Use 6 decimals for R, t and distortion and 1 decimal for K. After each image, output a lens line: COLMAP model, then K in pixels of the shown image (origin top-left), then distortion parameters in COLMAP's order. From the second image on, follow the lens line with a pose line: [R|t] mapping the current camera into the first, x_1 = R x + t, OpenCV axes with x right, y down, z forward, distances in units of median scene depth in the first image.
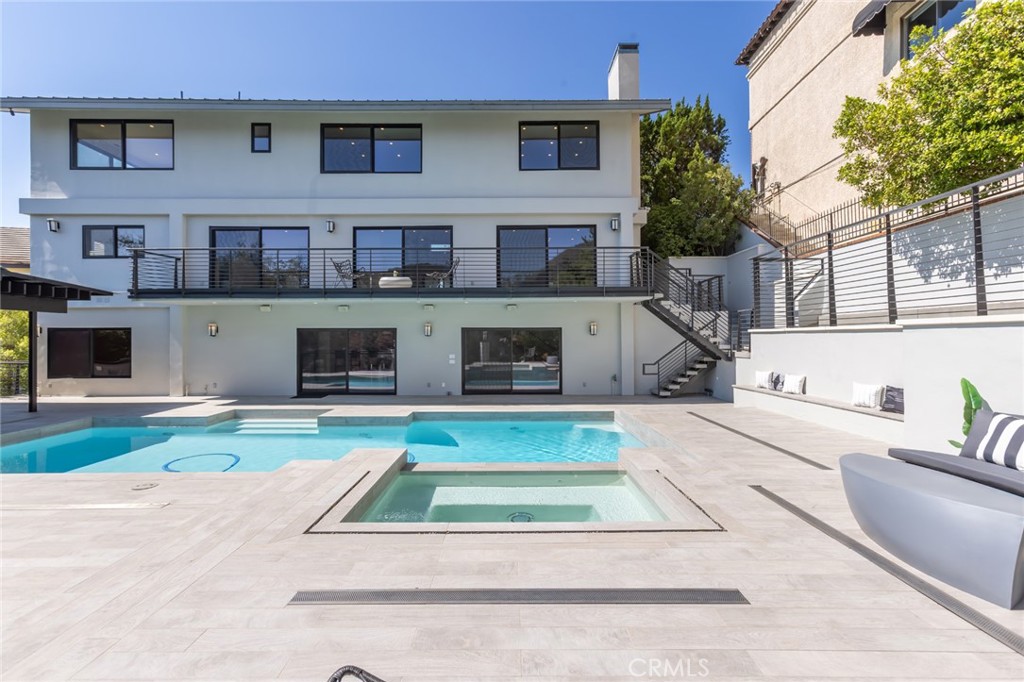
lens RADIAL K [[456.2, 0, 510.0], [0, 456.2, 336.9], [0, 0, 1]] dist [-0.002089, 0.003400]
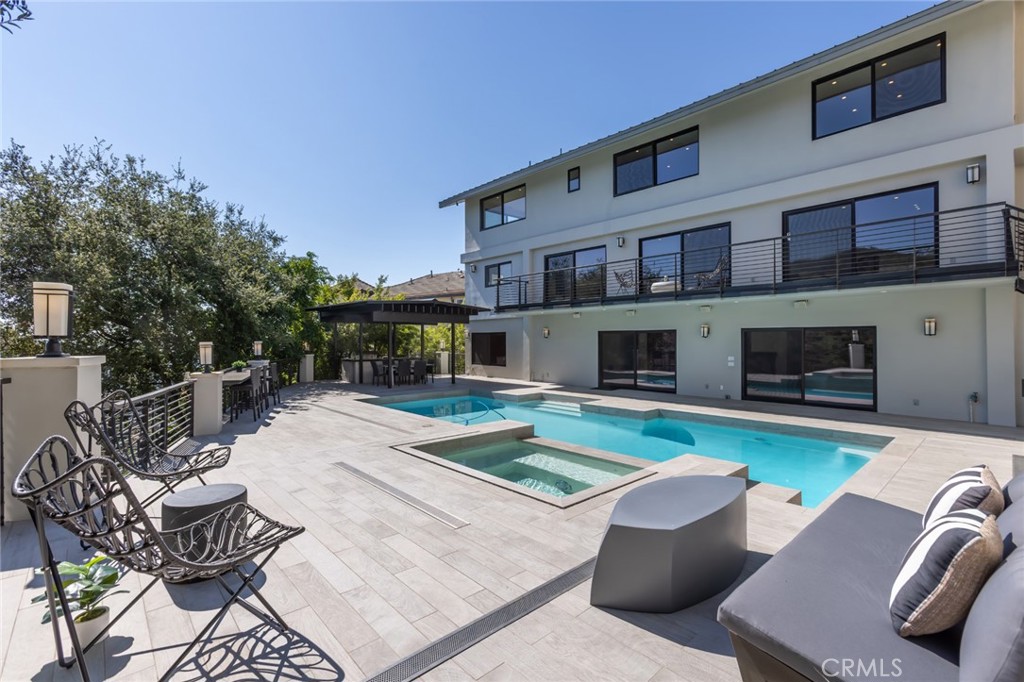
lens RADIAL K [[456.2, 0, 509.3], [0, 456.2, 339.9], [0, 0, 1]] dist [-0.002089, 0.003400]
pose [[0.675620, 0.001812, -0.737248, 0.262287], [0.003433, 0.999978, 0.005604, -0.003072], [0.737242, -0.006317, 0.675599, 0.016323]]
